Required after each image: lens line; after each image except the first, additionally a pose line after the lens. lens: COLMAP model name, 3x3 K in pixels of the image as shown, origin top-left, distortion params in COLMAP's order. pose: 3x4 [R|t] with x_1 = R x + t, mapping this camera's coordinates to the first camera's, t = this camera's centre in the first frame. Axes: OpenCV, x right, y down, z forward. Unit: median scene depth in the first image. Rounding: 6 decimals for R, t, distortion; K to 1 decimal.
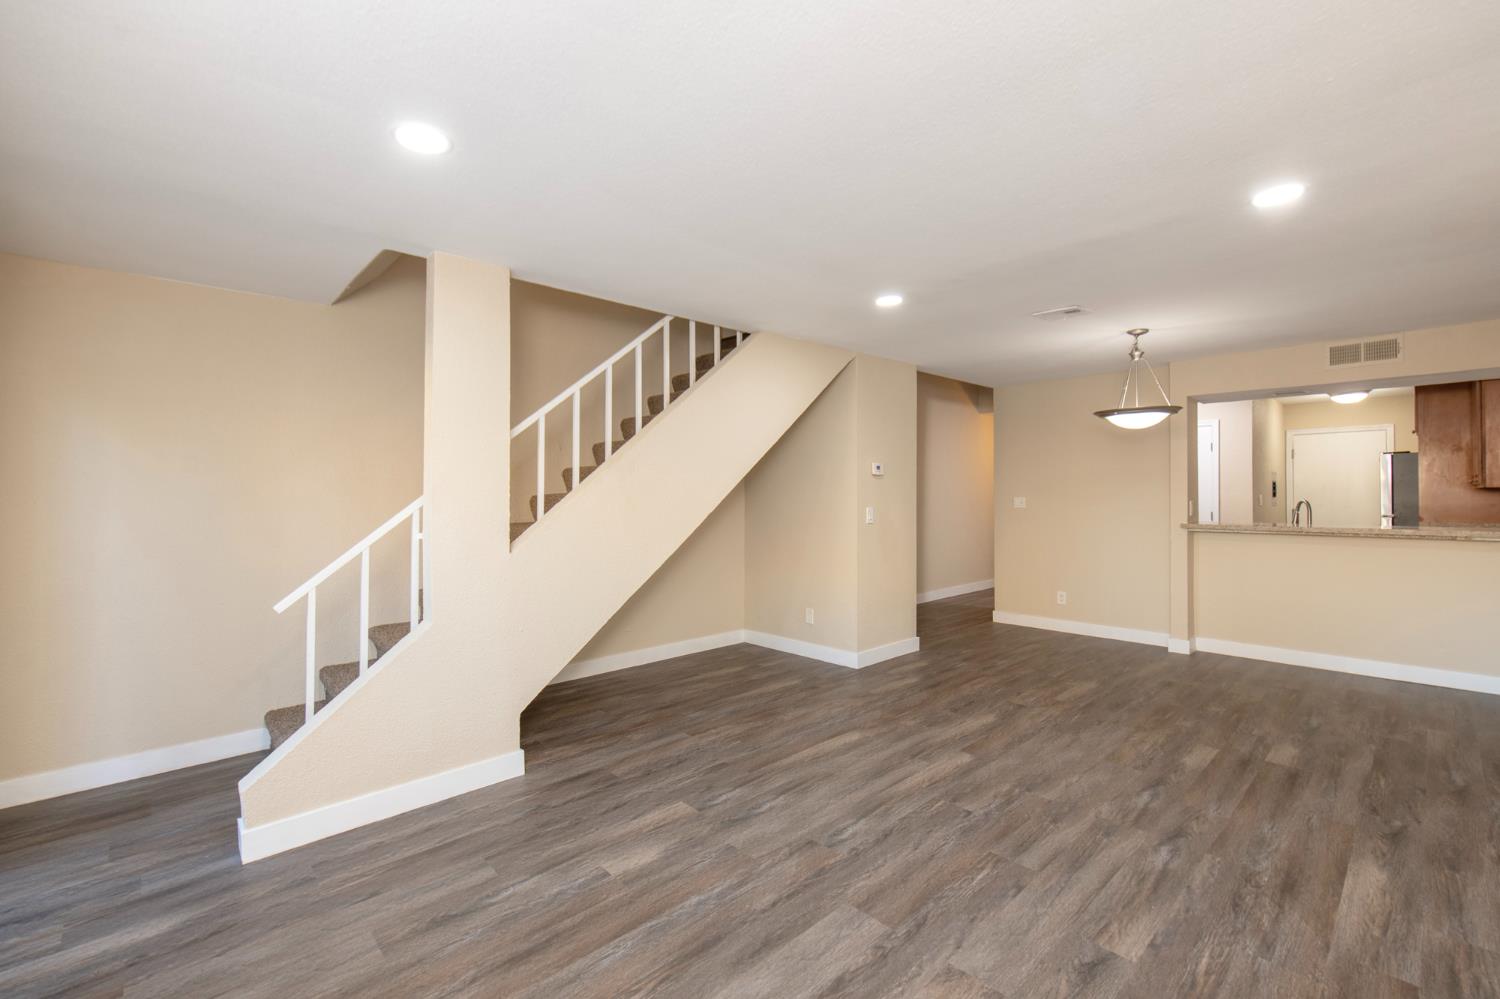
lens RADIAL K [[635.9, 0, 746.7], [0, 635.9, 496.5], [0, 0, 1]] dist [0.000327, -0.000530]
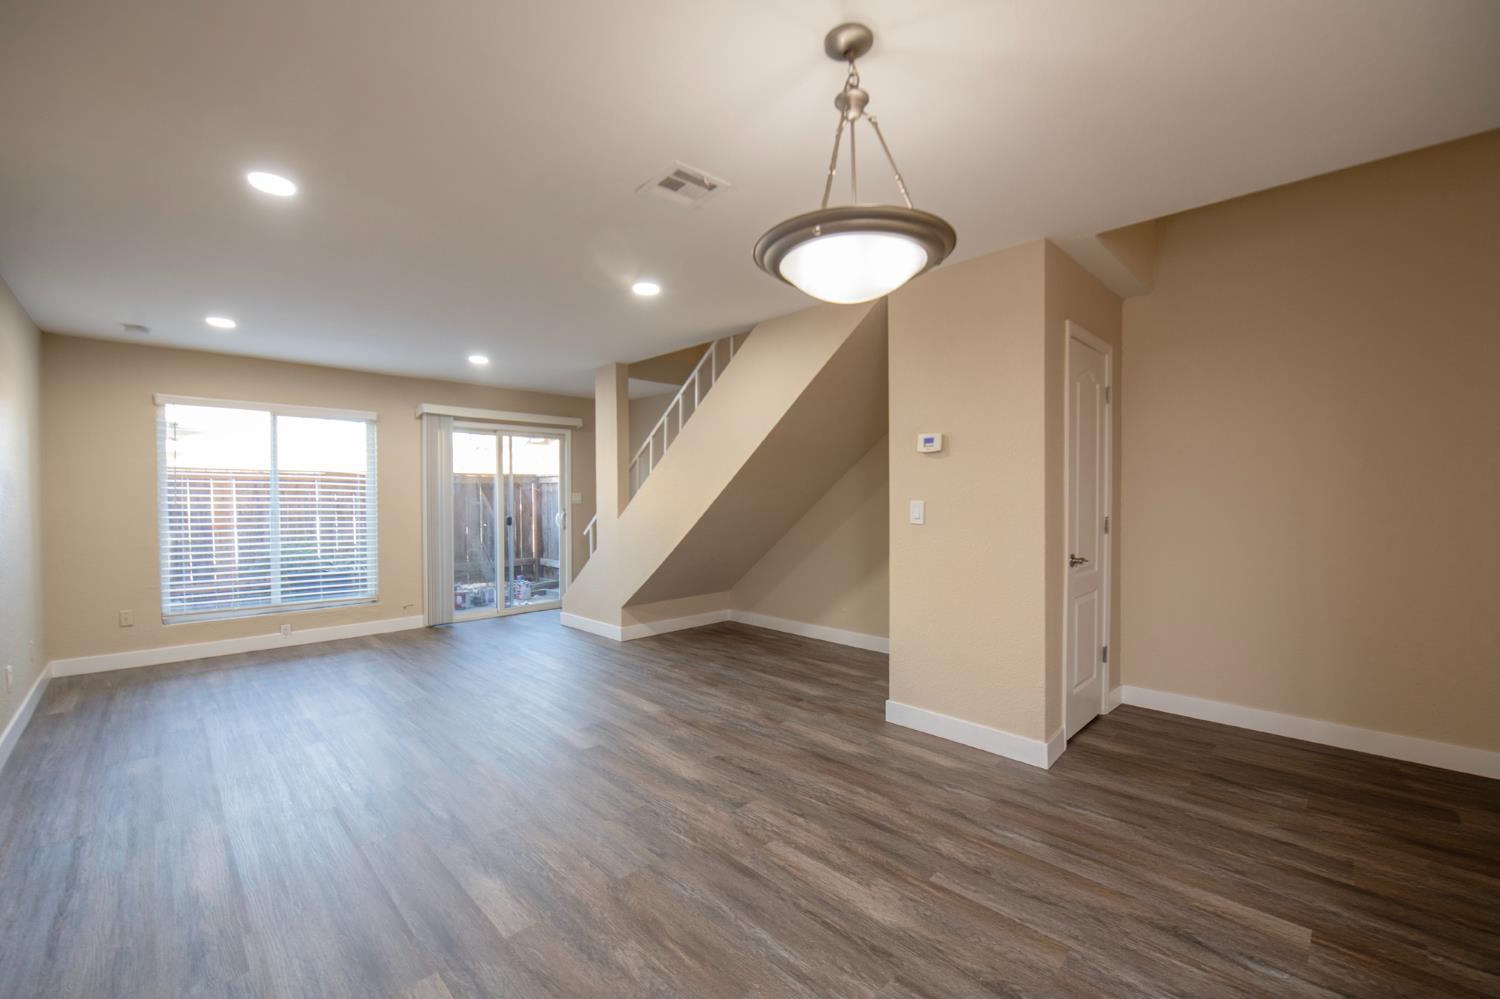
lens RADIAL K [[635.9, 0, 750.8], [0, 635.9, 489.4], [0, 0, 1]] dist [0.000327, -0.000530]
pose [[0.014754, 0.002338, -0.999888, 1.161357], [0.005265, 0.999983, 0.002416, 0.003618], [0.999877, -0.005300, 0.014742, 1.075883]]
